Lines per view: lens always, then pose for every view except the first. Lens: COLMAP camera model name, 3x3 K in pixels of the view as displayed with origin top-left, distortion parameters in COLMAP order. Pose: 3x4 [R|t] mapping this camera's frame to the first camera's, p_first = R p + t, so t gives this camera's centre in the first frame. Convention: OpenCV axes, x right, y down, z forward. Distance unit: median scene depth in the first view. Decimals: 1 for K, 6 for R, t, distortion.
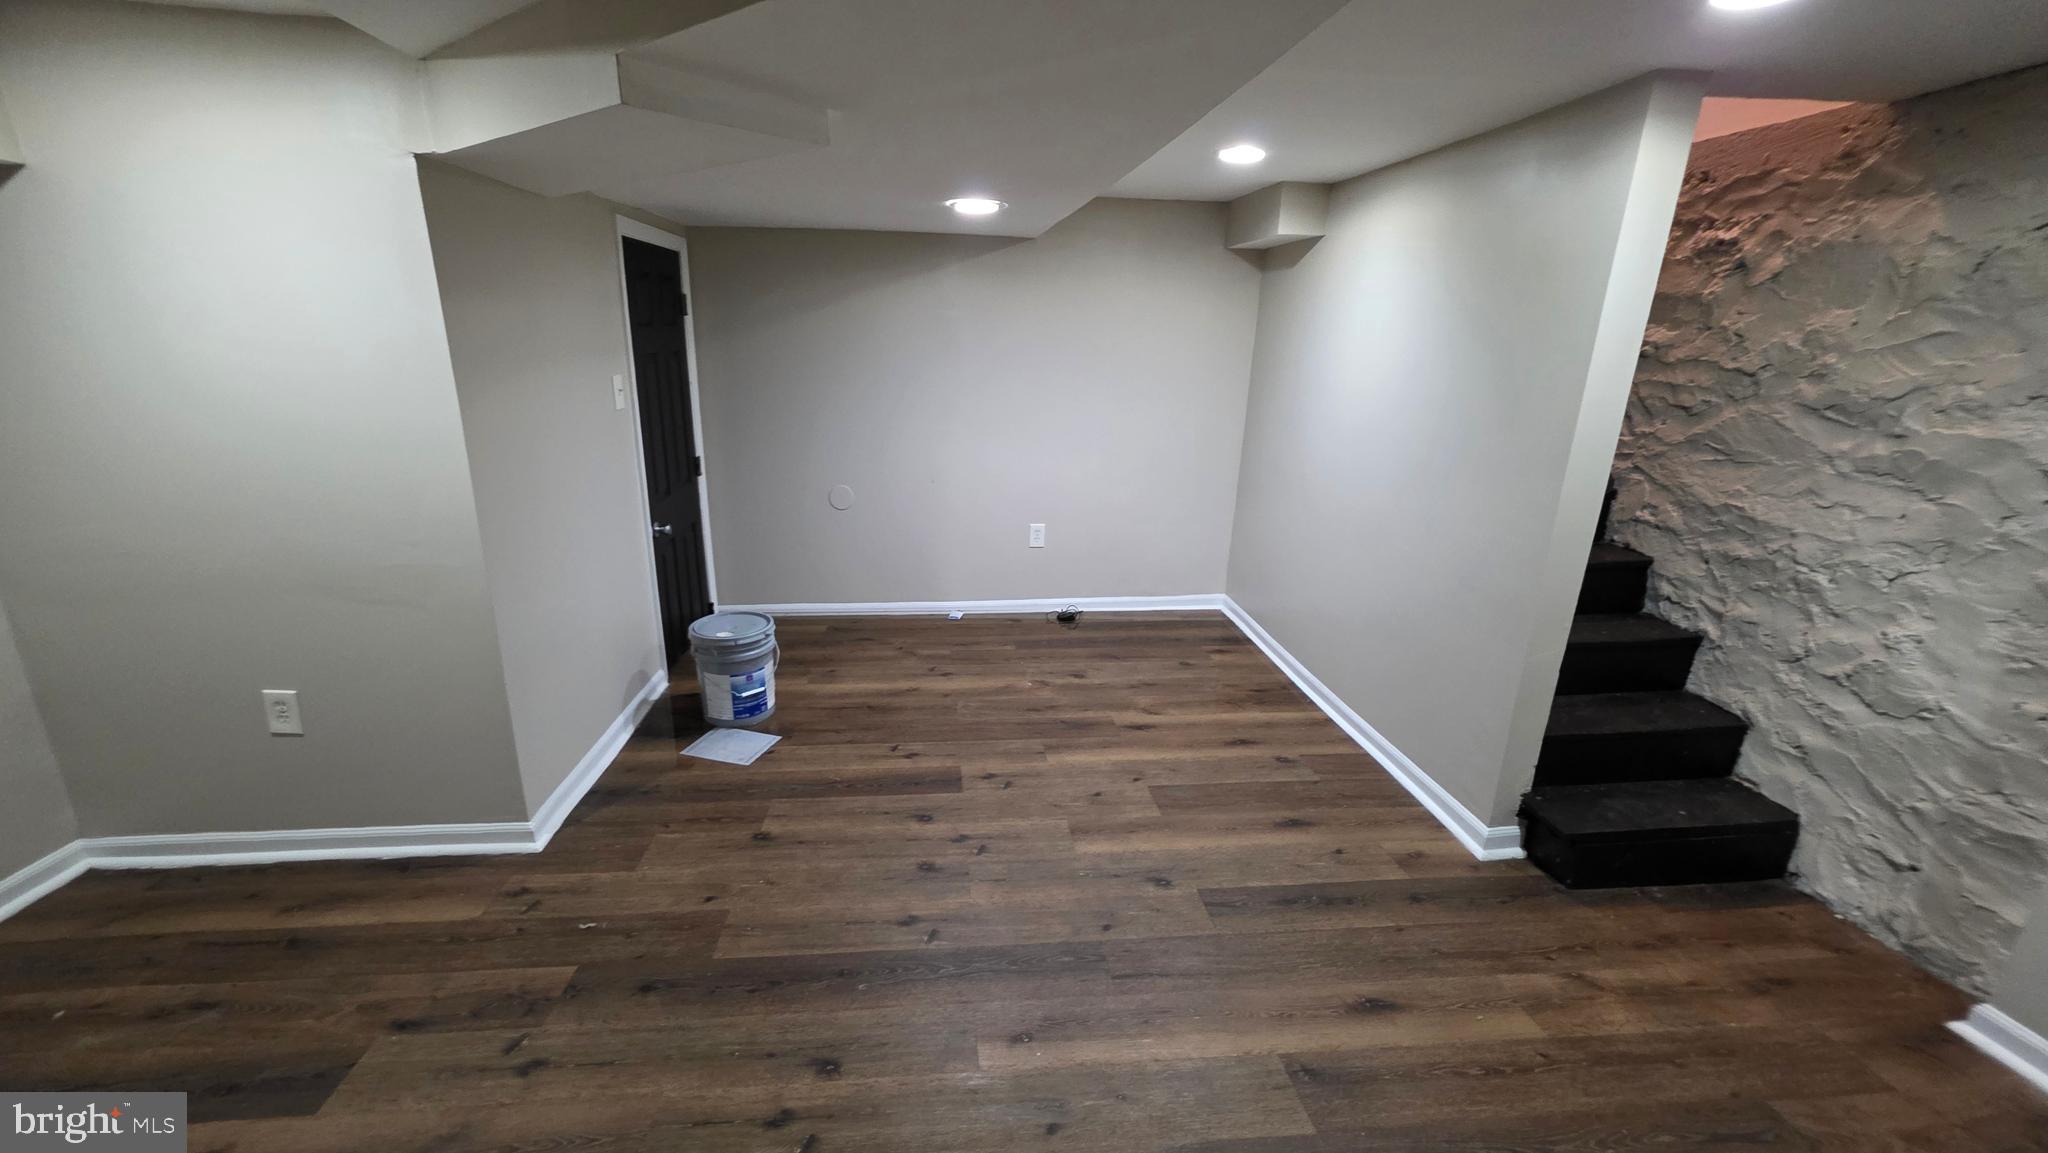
lens RADIAL K [[825.7, 0, 1013.3], [0, 825.7, 574.9], [0, 0, 1]] dist [-0.000161, 0.000330]
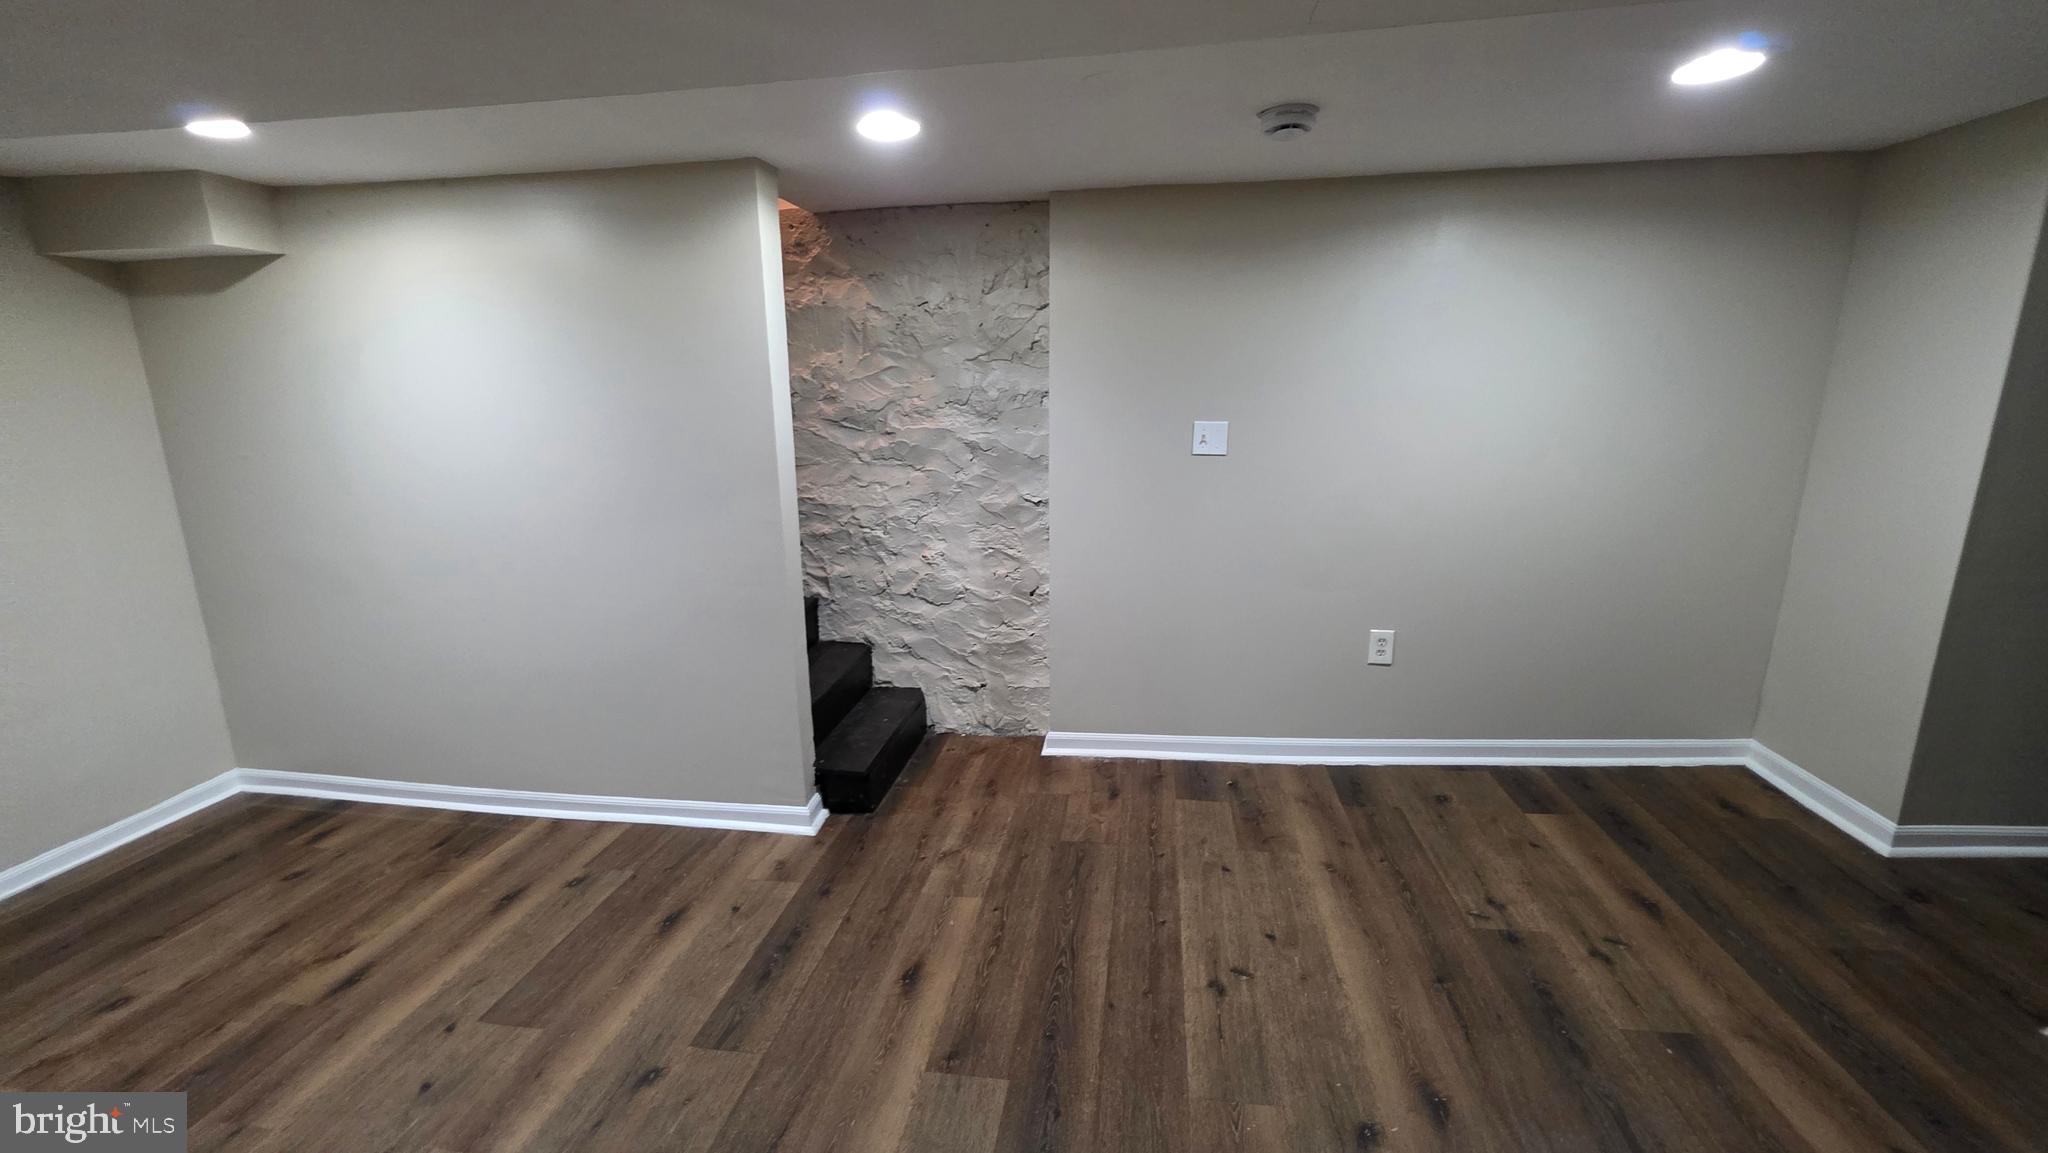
lens RADIAL K [[825.7, 0, 1013.3], [0, 825.7, 574.9], [0, 0, 1]] dist [-0.000161, 0.000330]
pose [[0.256055, -0.248461, 0.934186, -0.352825], [0.296574, 0.939989, 0.168715, -0.104492], [-0.920043, 0.233855, 0.314376, 0.343492]]
